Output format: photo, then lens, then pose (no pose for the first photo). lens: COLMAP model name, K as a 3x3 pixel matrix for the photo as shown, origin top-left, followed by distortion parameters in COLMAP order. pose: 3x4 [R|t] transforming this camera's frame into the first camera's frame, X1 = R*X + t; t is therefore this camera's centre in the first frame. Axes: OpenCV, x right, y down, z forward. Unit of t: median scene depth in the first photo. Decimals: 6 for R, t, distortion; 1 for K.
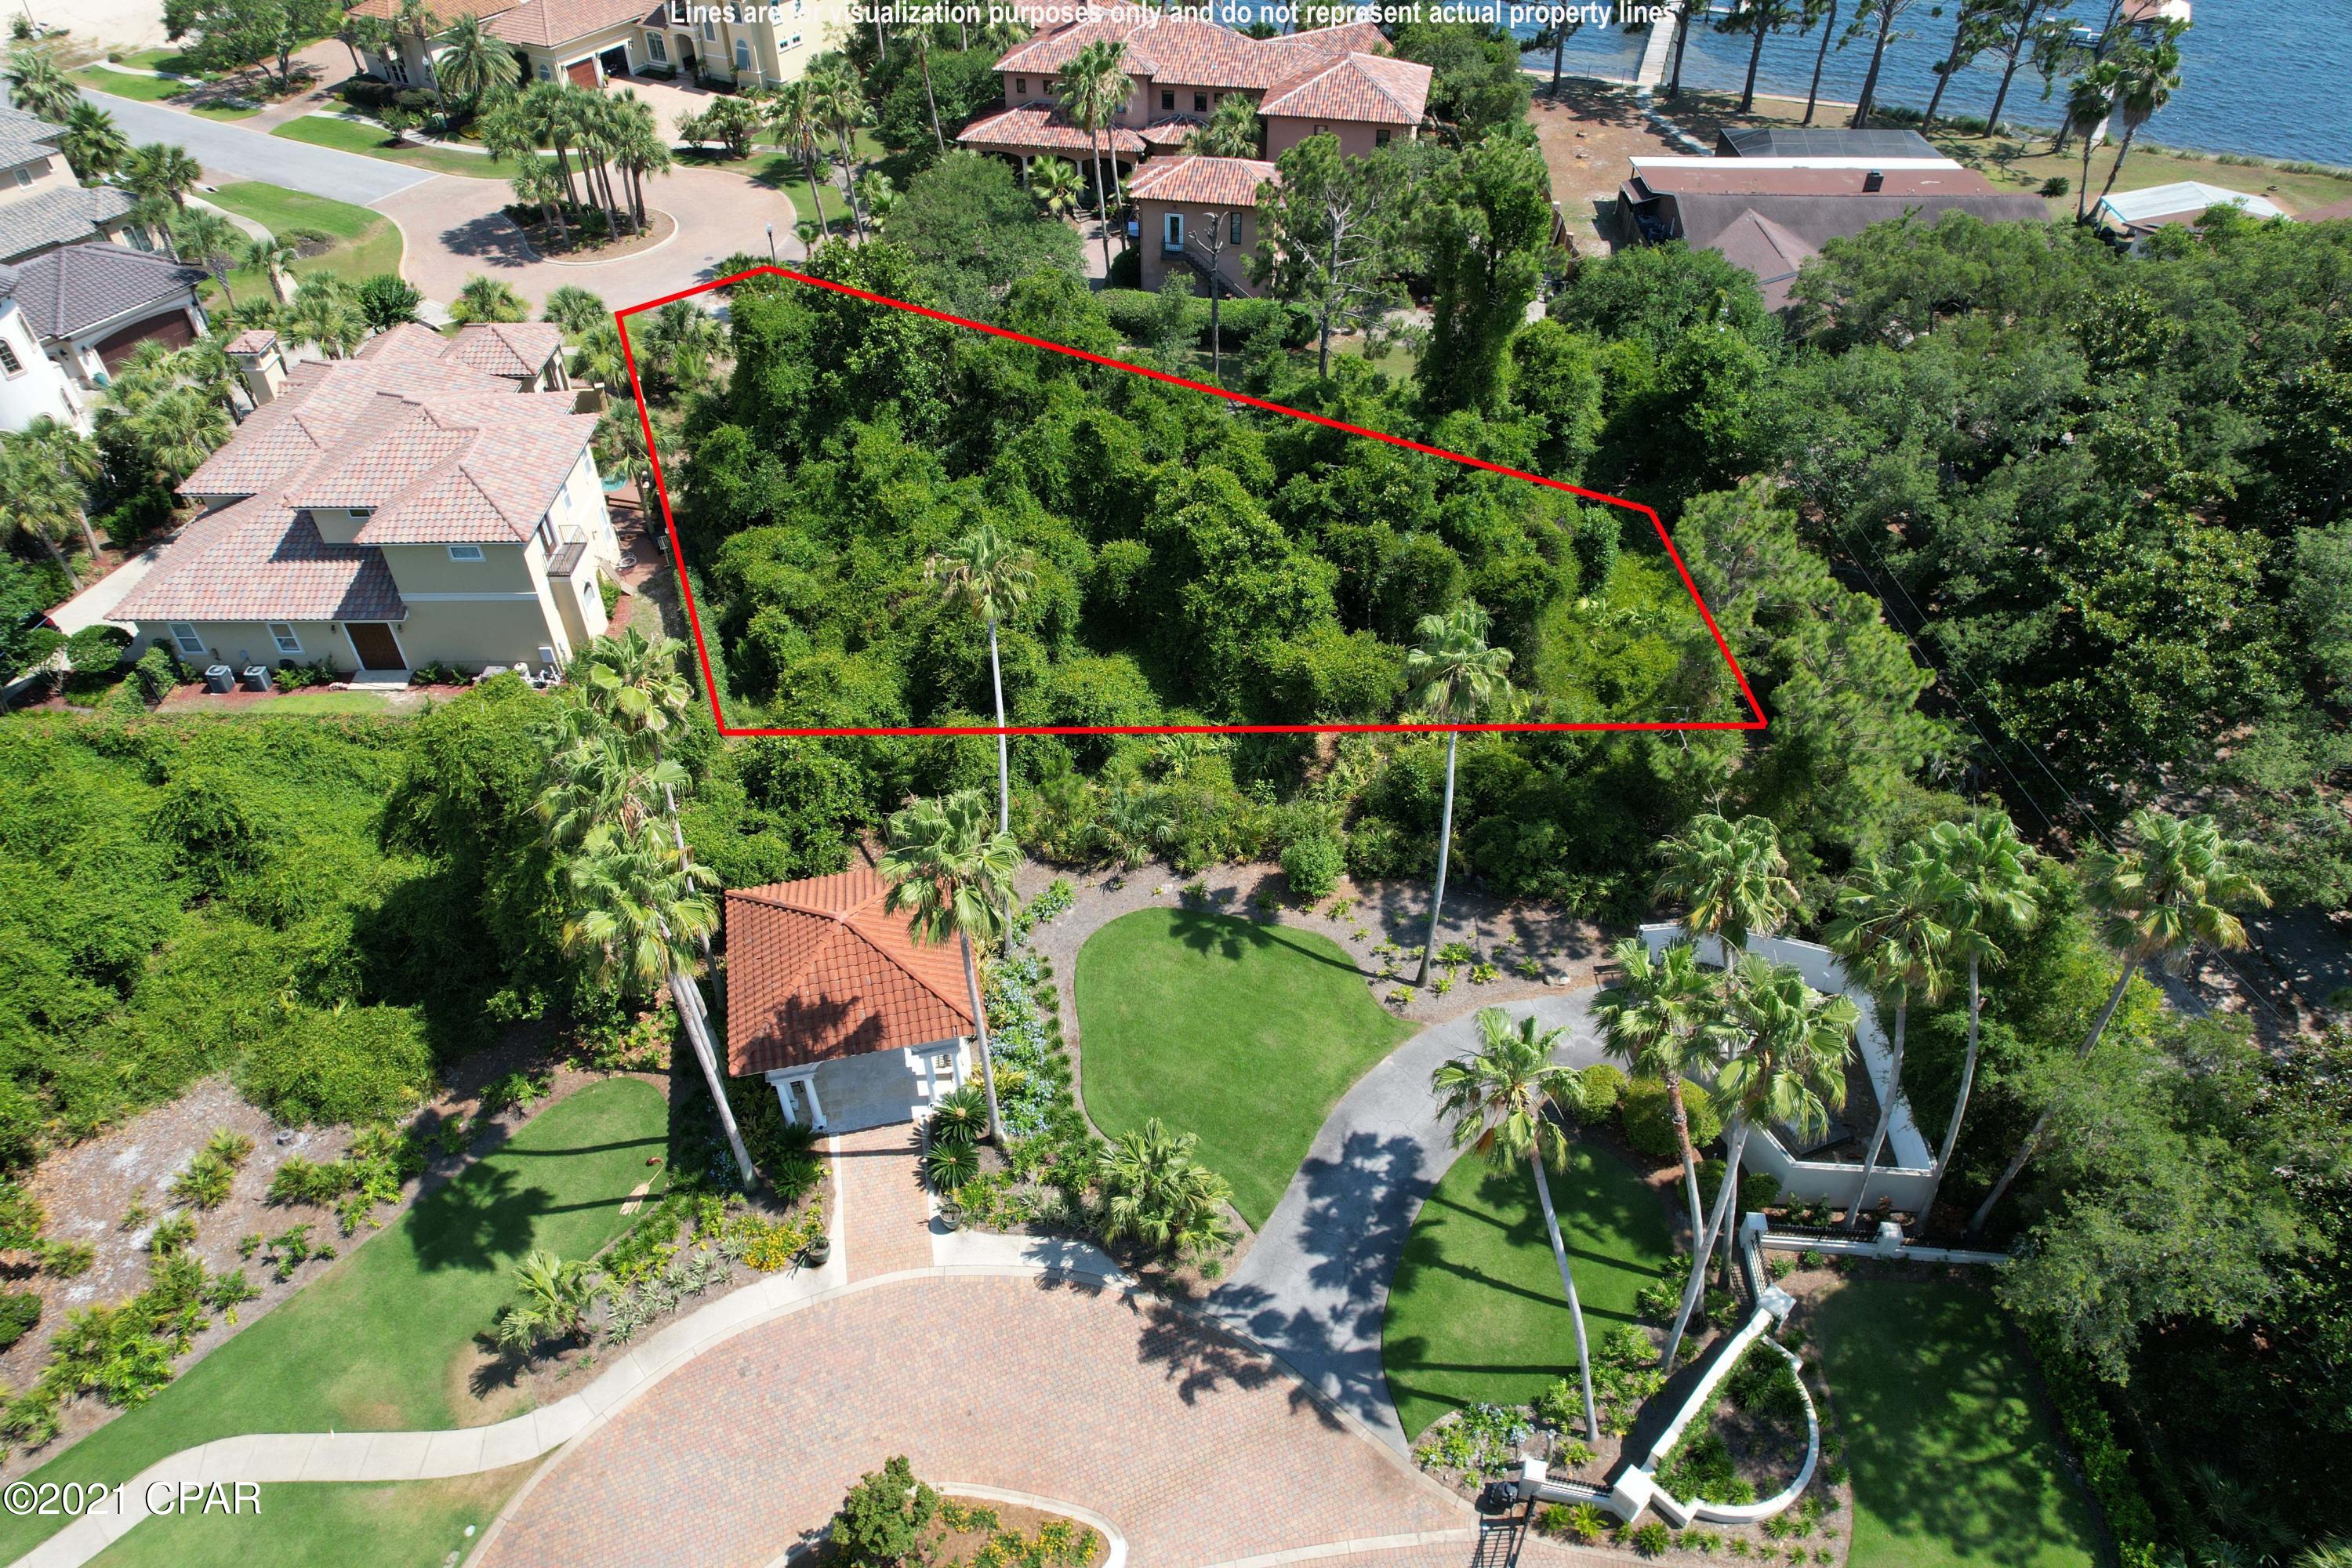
lens RADIAL K [[1527.5, 0, 1165.2], [0, 1527.5, 799.2], [0, 0, 1]] dist [-0.055787, 0.039984]
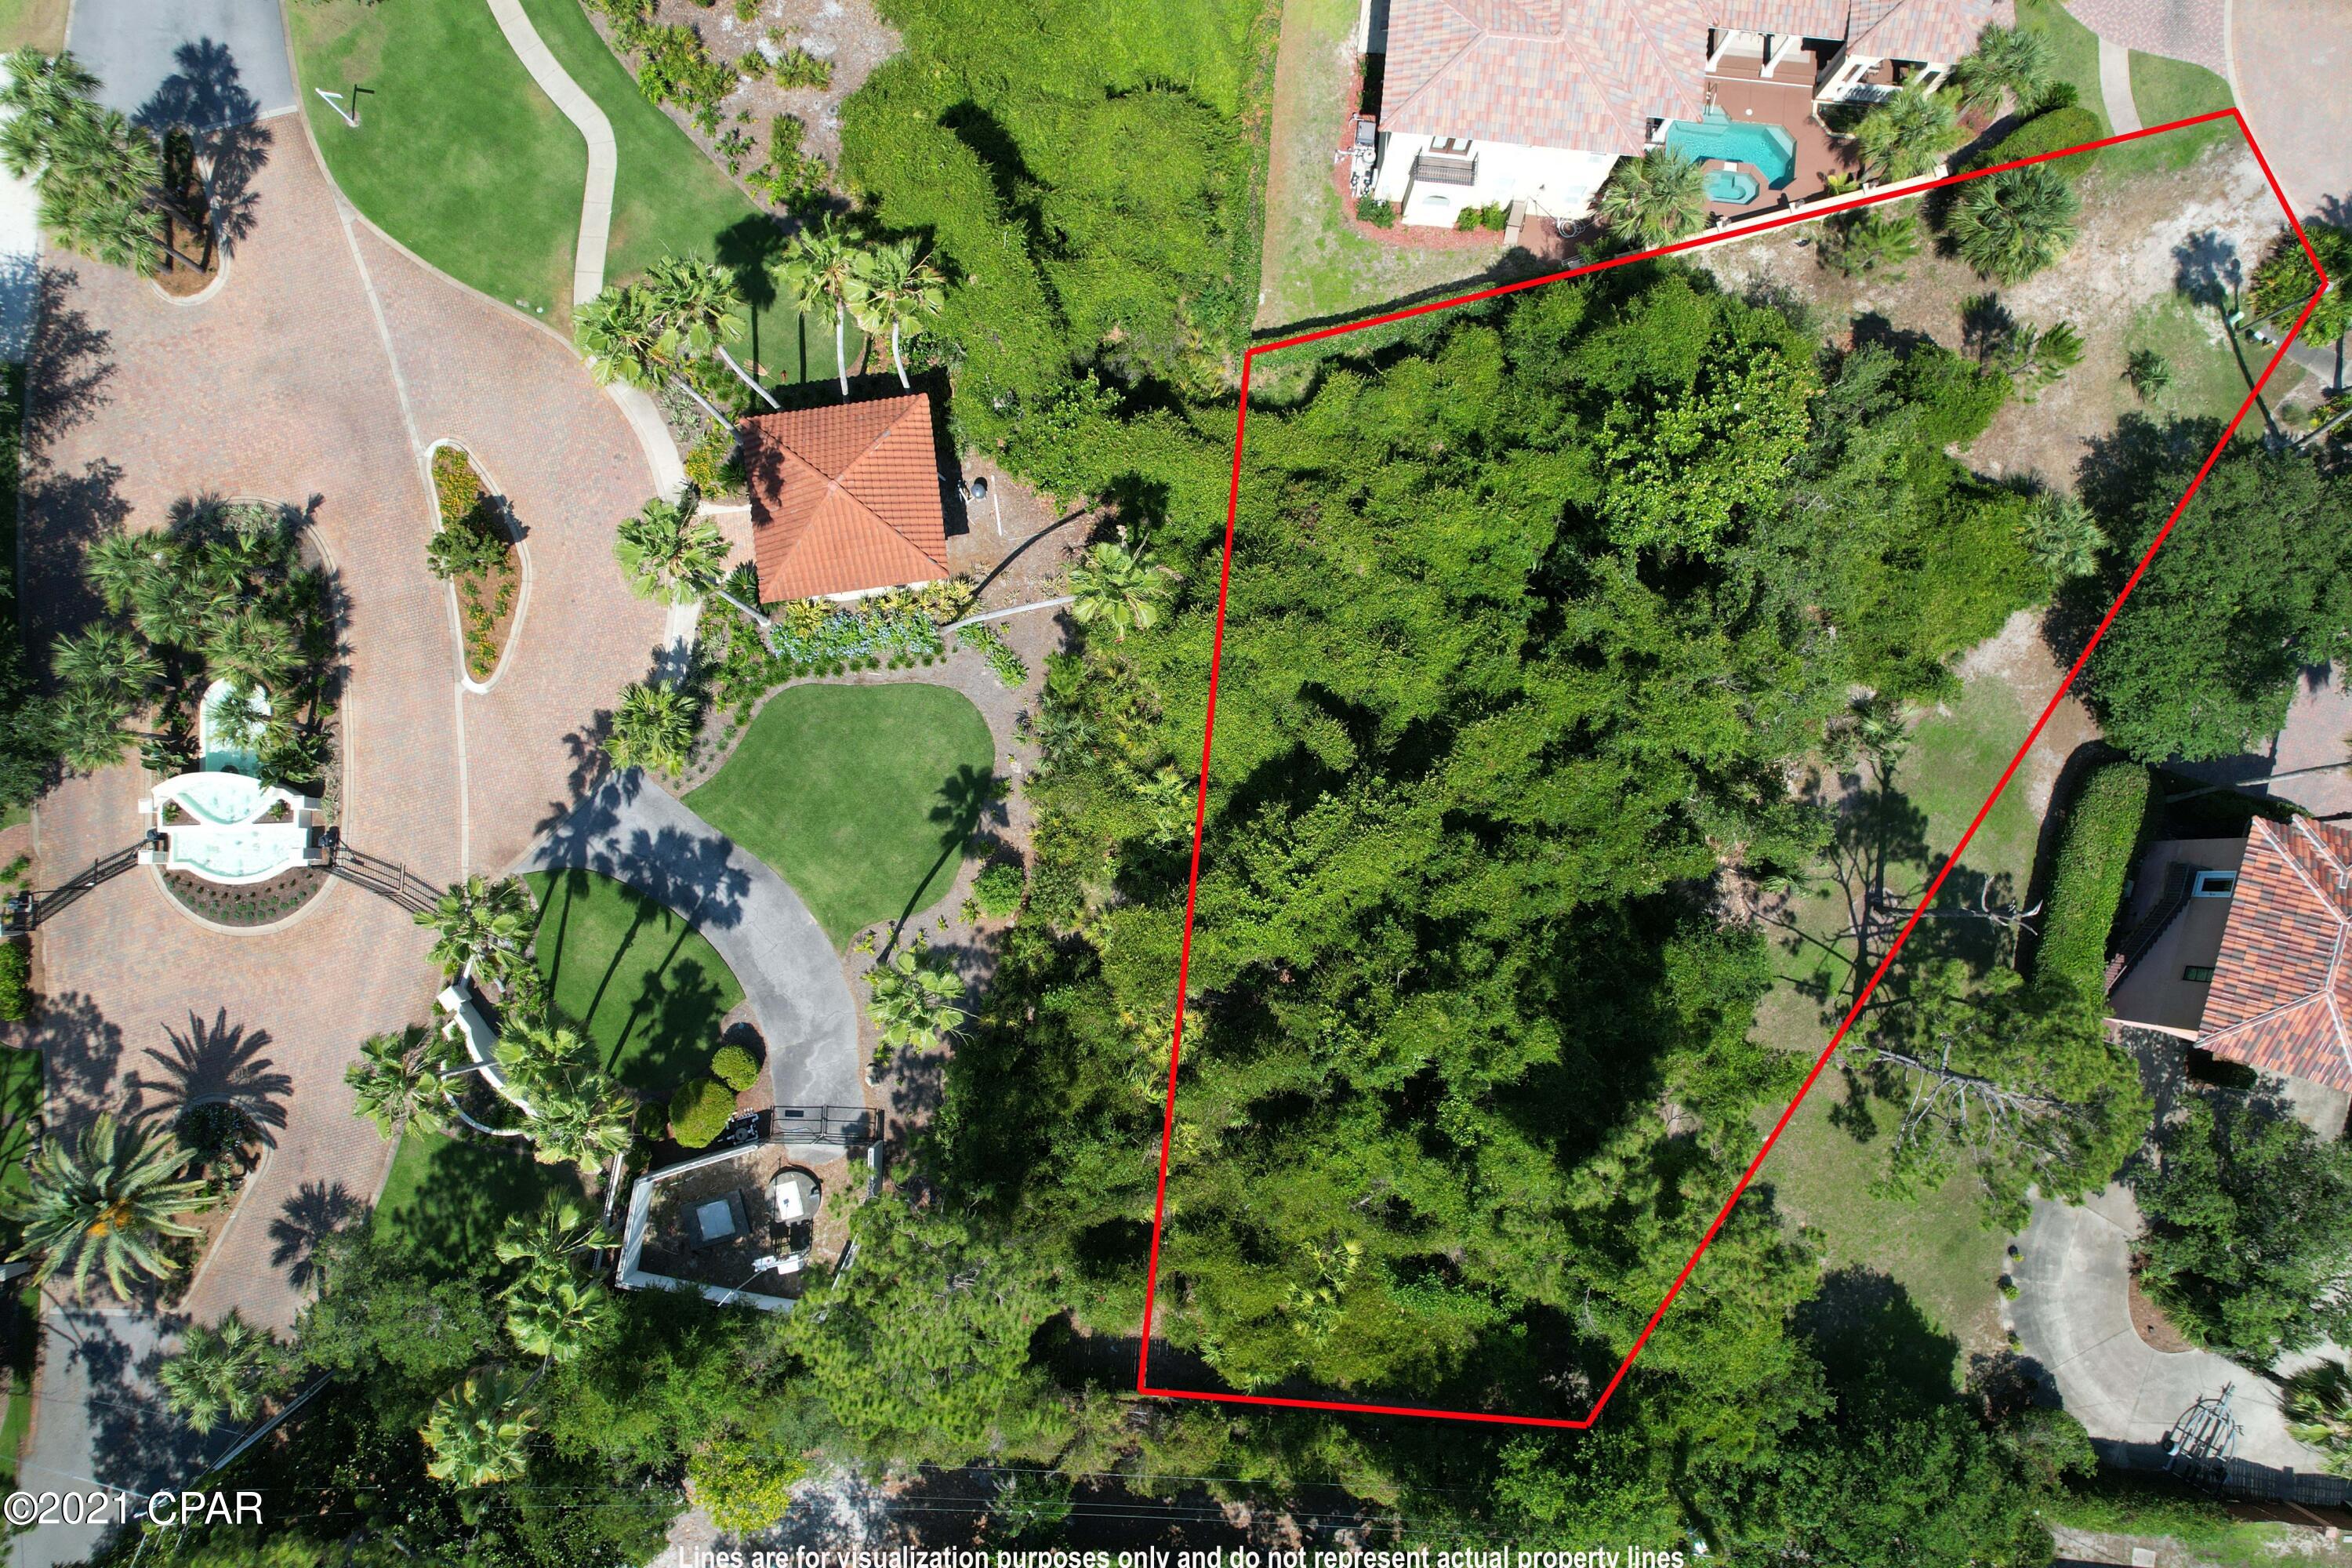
lens RADIAL K [[1512.0, 0, 1165.1], [0, 1512.0, 797.6], [0, 0, 1]] dist [-0.070476, 0.067676]
pose [[-0.094196, 0.994166, -0.052546, 0.074981], [-0.653652, -0.021949, 0.756477, -0.896779], [0.750910, 0.105604, 0.651906, 0.352279]]
